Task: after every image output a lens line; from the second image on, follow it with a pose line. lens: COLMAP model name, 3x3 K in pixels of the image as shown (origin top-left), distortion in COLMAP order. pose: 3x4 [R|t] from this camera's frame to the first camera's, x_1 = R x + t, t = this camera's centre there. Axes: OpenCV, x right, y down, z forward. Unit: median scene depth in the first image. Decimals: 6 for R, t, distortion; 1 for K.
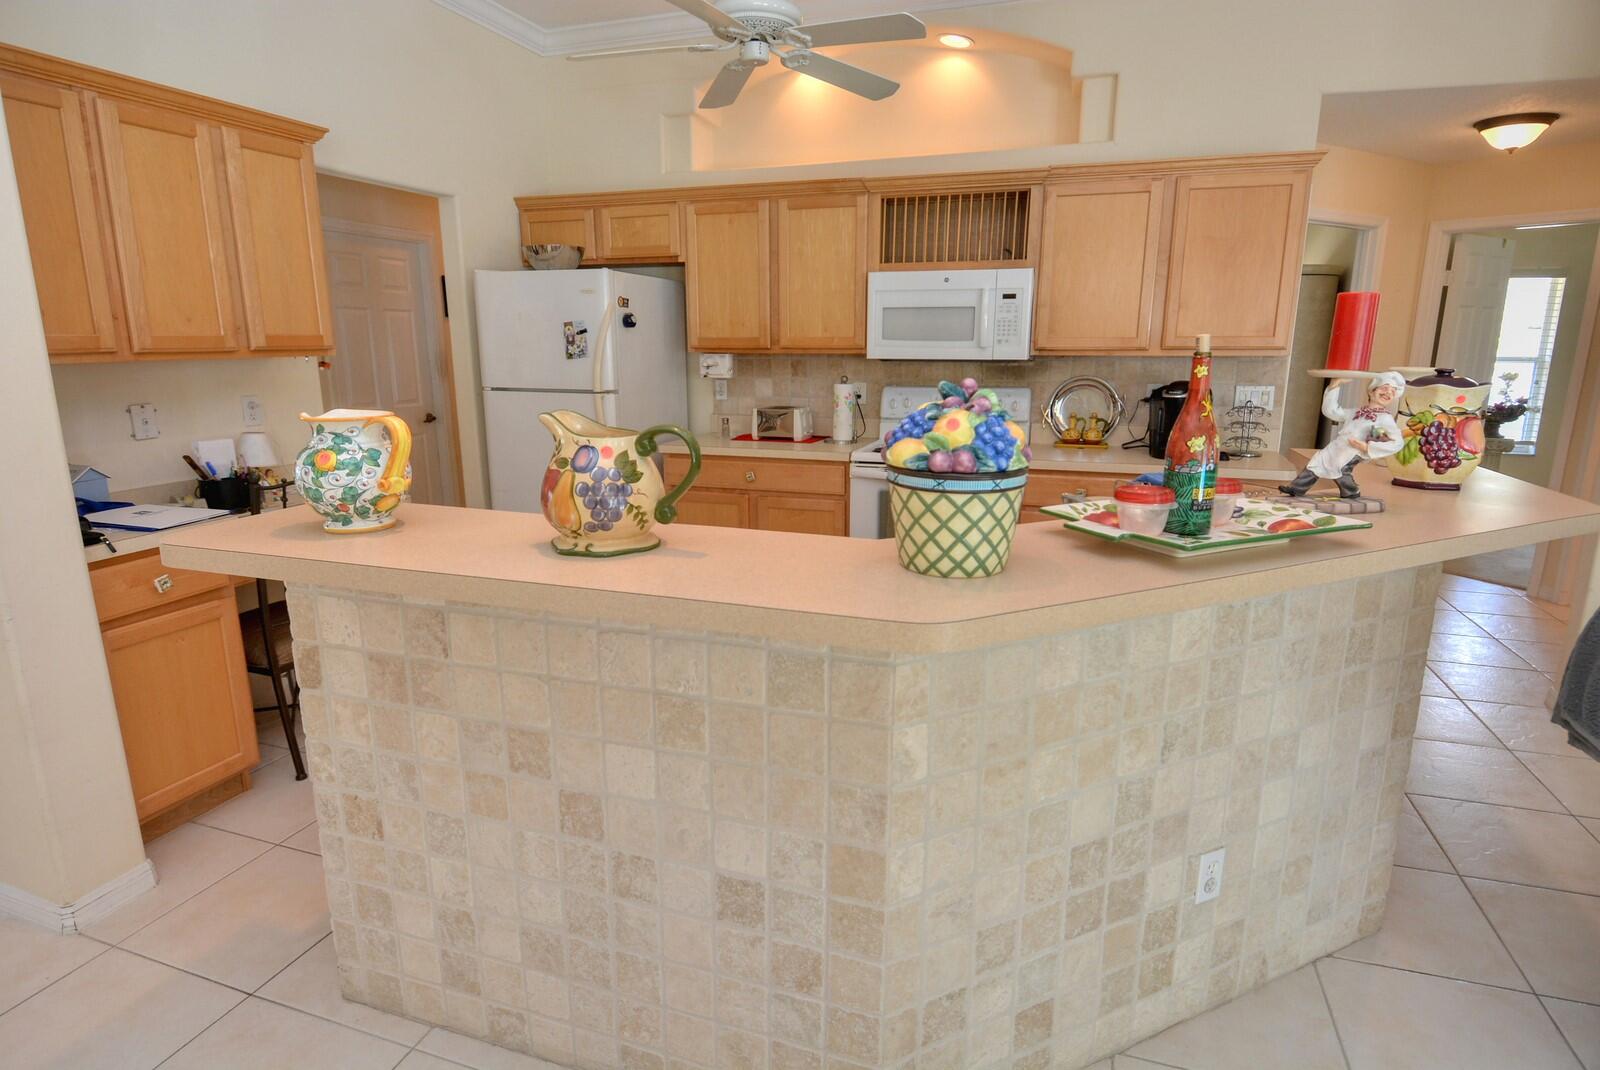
lens RADIAL K [[872.1, 0, 800.0], [0, 872.1, 535.0], [0, 0, 1]] dist [0.018456, -0.031487]
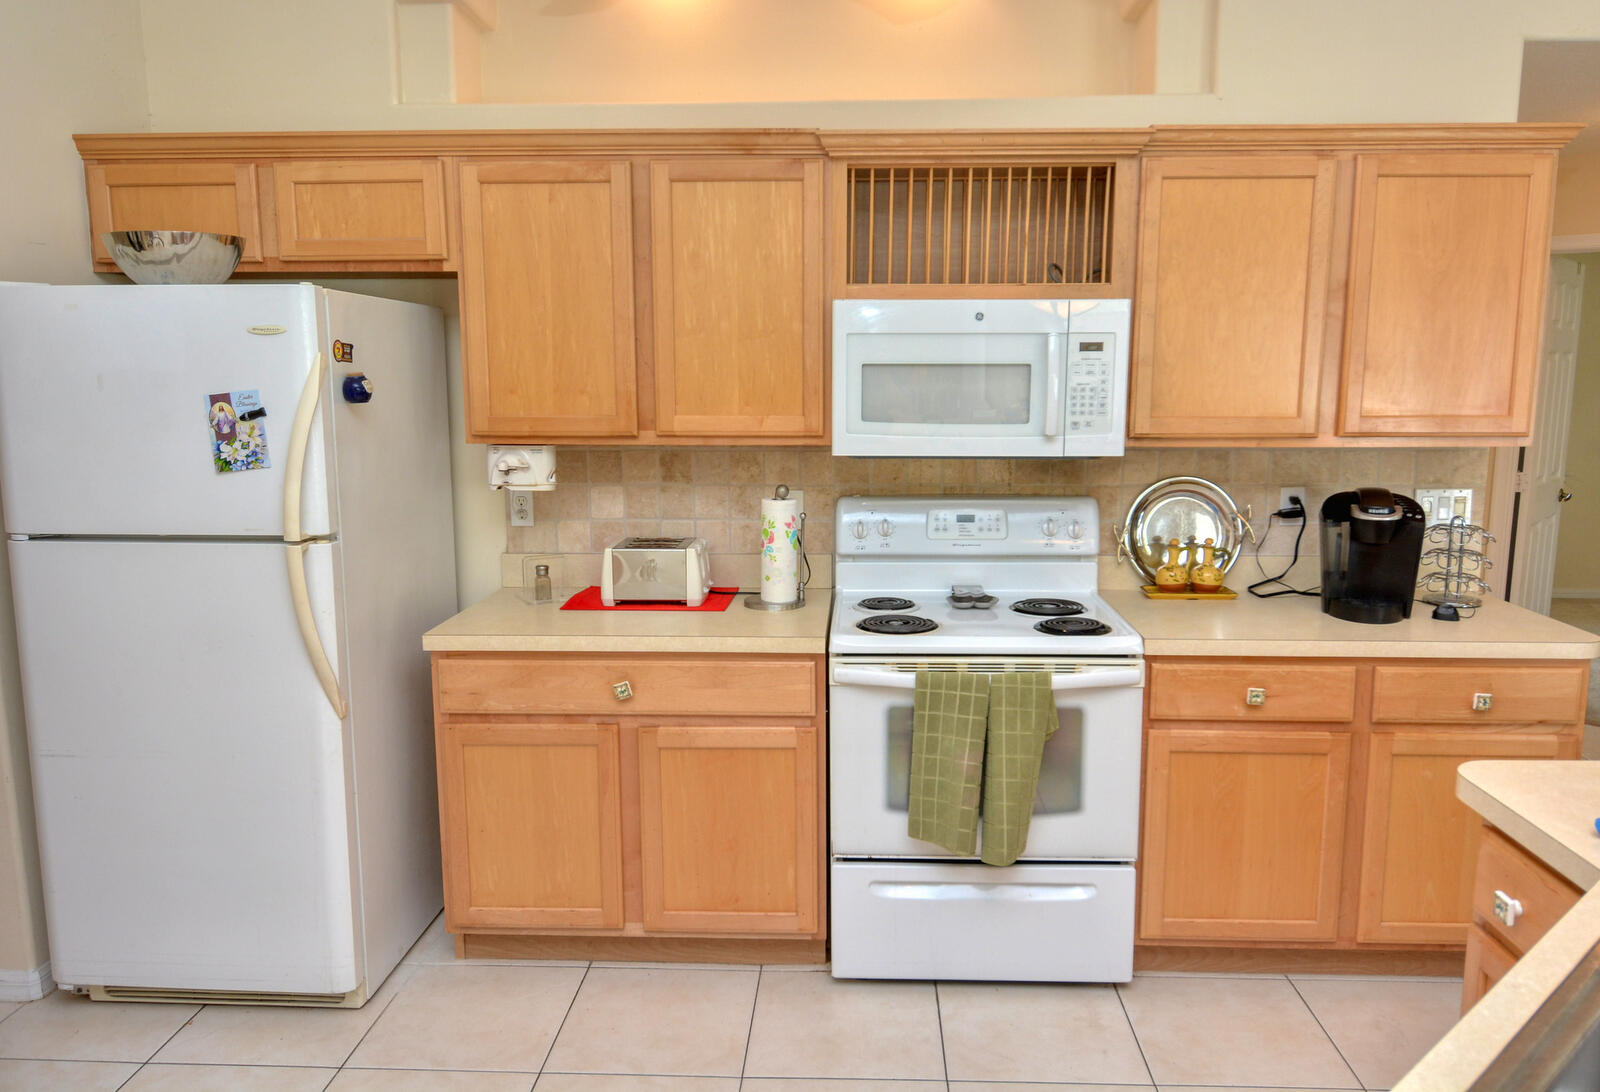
lens RADIAL K [[1152.6, 0, 830.3], [0, 1152.6, 540.4], [0, 0, 1]] dist [-0.002682, 0.001128]
pose [[0.954956, -0.044583, 0.293381, -0.137680], [0.065998, 0.995797, -0.063498, -0.105461], [-0.289317, 0.080000, 0.953885, 0.326506]]
